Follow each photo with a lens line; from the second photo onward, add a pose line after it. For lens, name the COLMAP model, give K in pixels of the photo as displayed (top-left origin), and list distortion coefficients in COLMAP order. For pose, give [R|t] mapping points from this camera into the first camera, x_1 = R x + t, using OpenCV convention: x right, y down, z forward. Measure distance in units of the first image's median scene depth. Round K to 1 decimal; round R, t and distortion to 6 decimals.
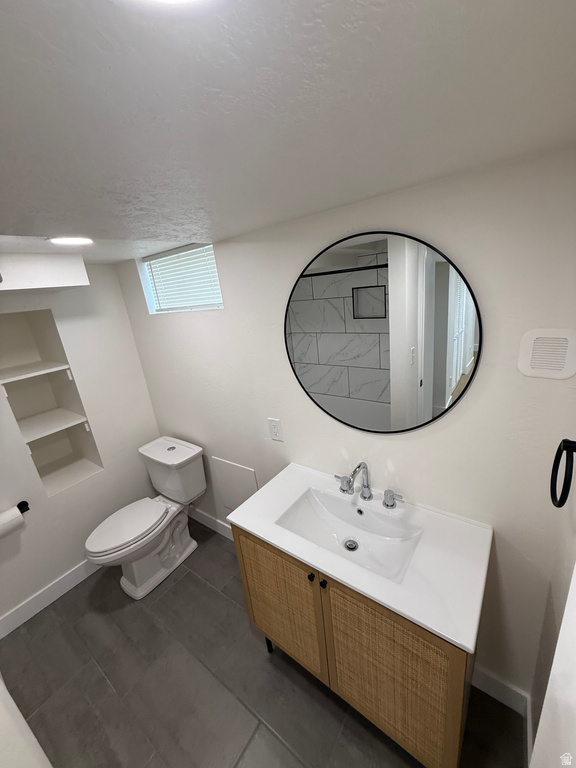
lens RADIAL K [[304.2, 0, 290.5], [0, 304.2, 380.3], [0, 0, 1]] dist [-0.000749, -0.000135]
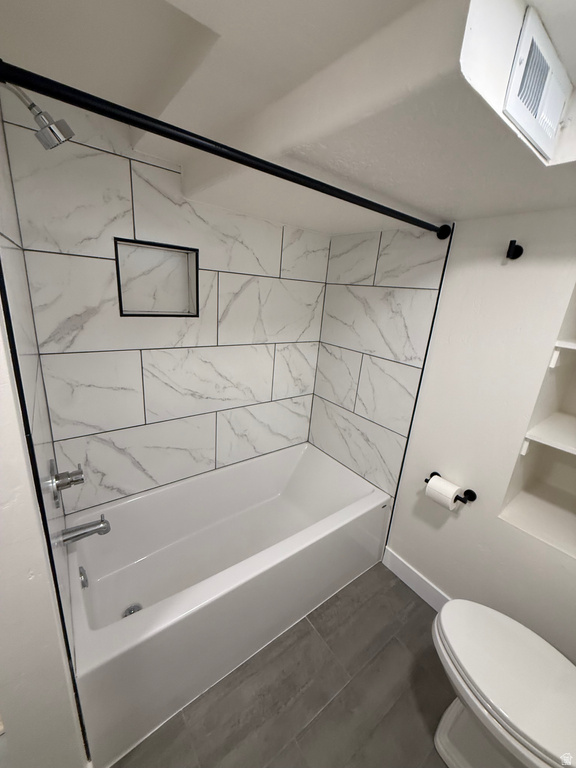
lens RADIAL K [[304.2, 0, 289.2], [0, 304.2, 383.6], [0, 0, 1]] dist [-0.000749, -0.000135]
pose [[-0.297961, 0.361294, -0.883564, -0.170085], [-0.327548, 0.830714, 0.450141, -0.025618], [0.896622, 0.423534, -0.129180, 0.601094]]
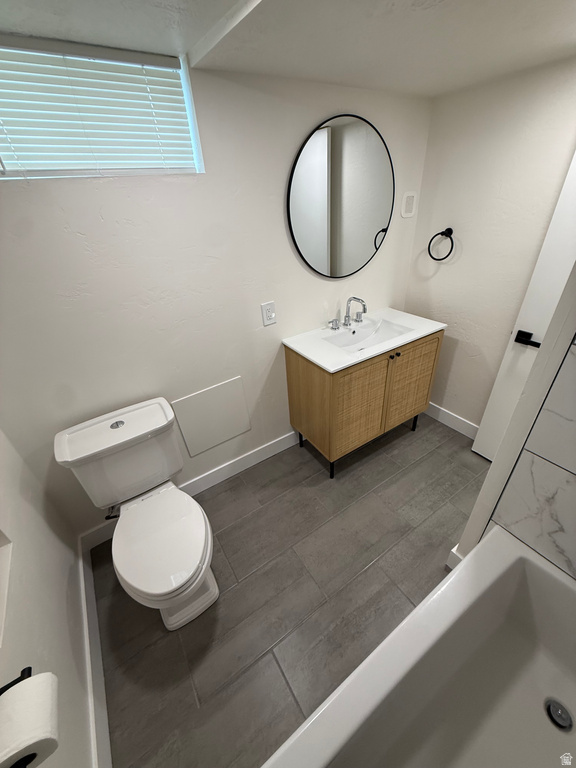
lens RADIAL K [[304.2, 0, 289.2], [0, 304.2, 383.0], [0, 0, 1]] dist [-0.000749, -0.000135]
pose [[0.354758, -0.411563, 0.839501, -0.960481], [0.292345, 0.901709, 0.318521, 0.063956], [-0.888077, 0.132426, 0.440207, 0.499670]]
